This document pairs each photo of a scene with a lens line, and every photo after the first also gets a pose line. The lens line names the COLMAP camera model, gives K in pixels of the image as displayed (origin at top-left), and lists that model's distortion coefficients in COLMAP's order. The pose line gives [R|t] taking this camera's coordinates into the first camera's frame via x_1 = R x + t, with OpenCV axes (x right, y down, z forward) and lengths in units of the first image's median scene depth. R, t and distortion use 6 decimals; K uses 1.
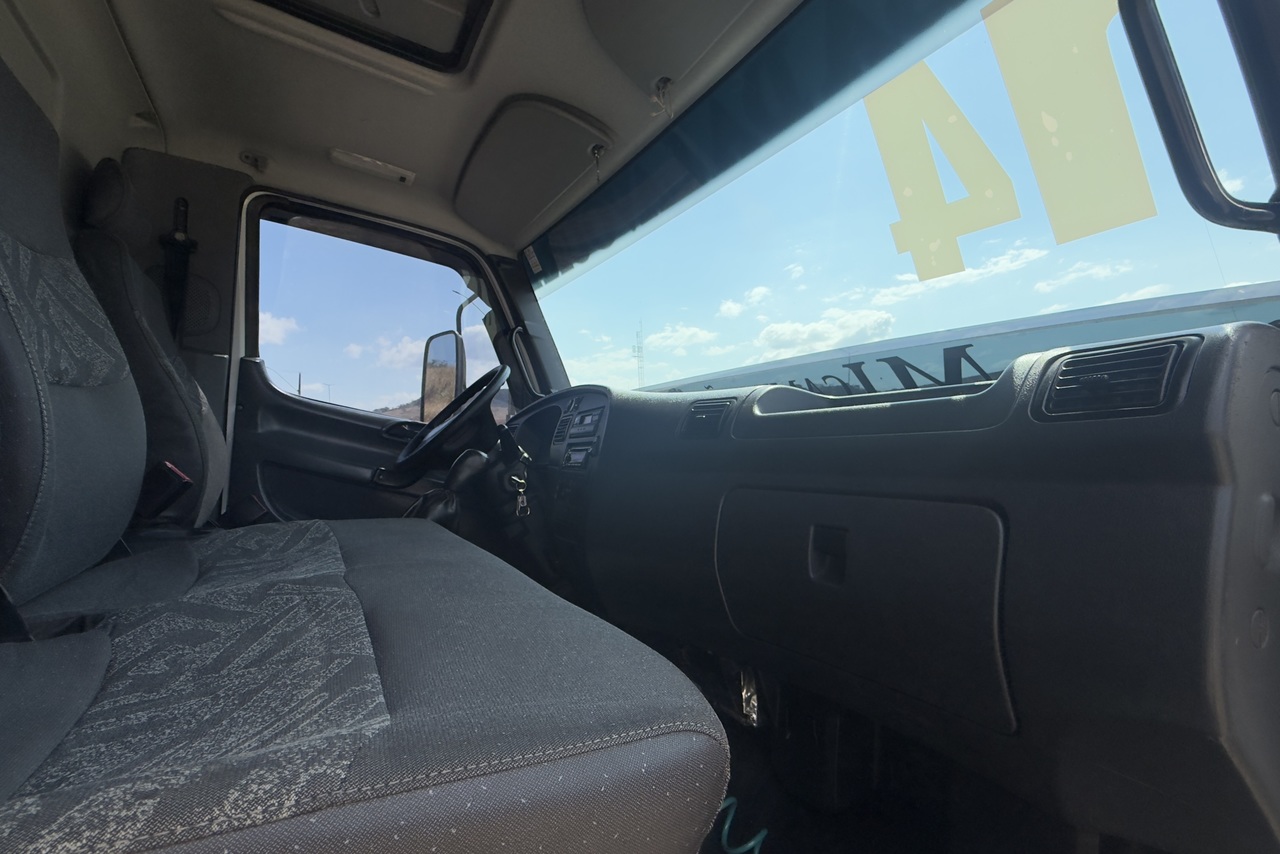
lens RADIAL K [[602.8, 0, 641.9], [0, 602.8, 432.2], [0, 0, 1]] dist [-0.000282, 0.001189]
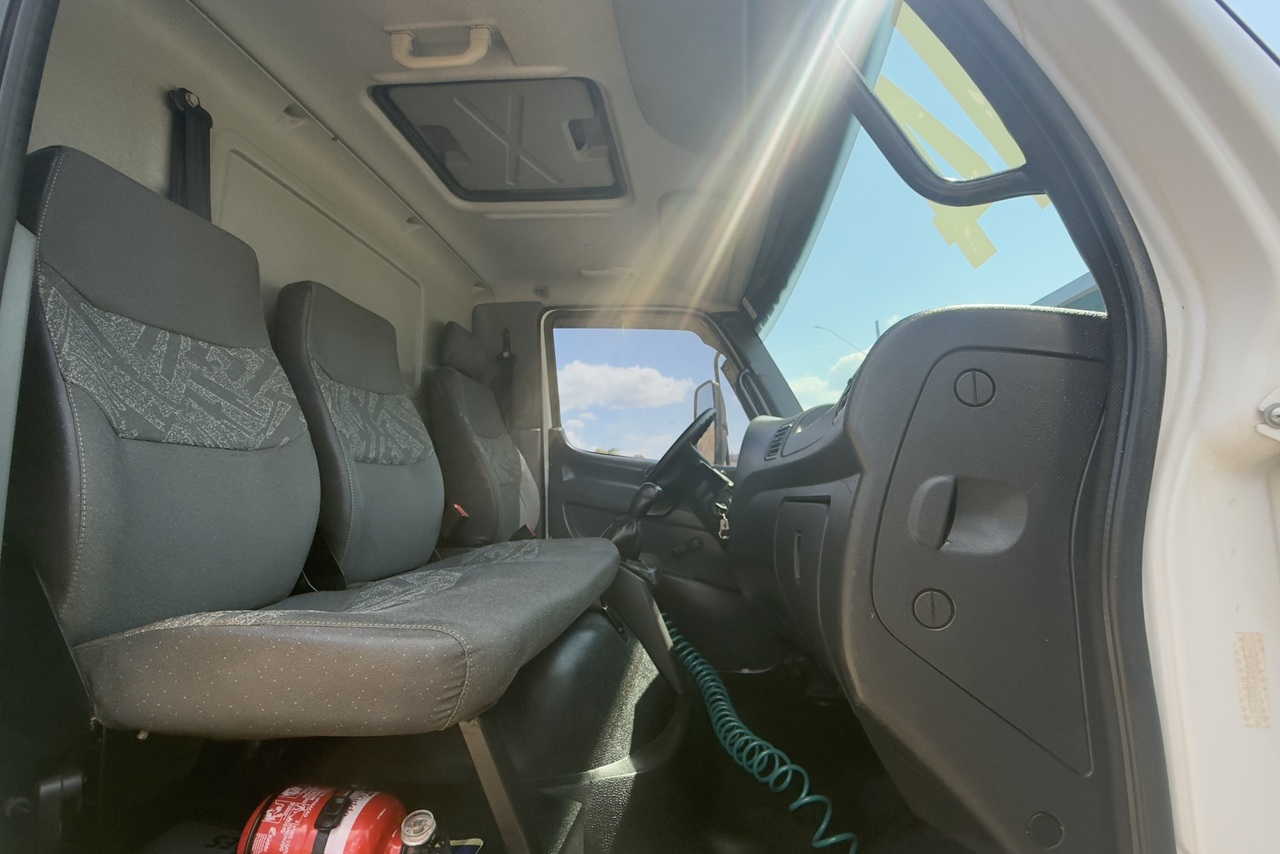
lens RADIAL K [[602.8, 0, 641.9], [0, 602.8, 432.2], [0, 0, 1]] dist [-0.000282, 0.001189]
pose [[0.816330, -0.118636, -0.565270, 0.332149], [0.088517, 0.992814, -0.080535, 0.017922], [0.570762, 0.015707, 0.820965, -0.033447]]
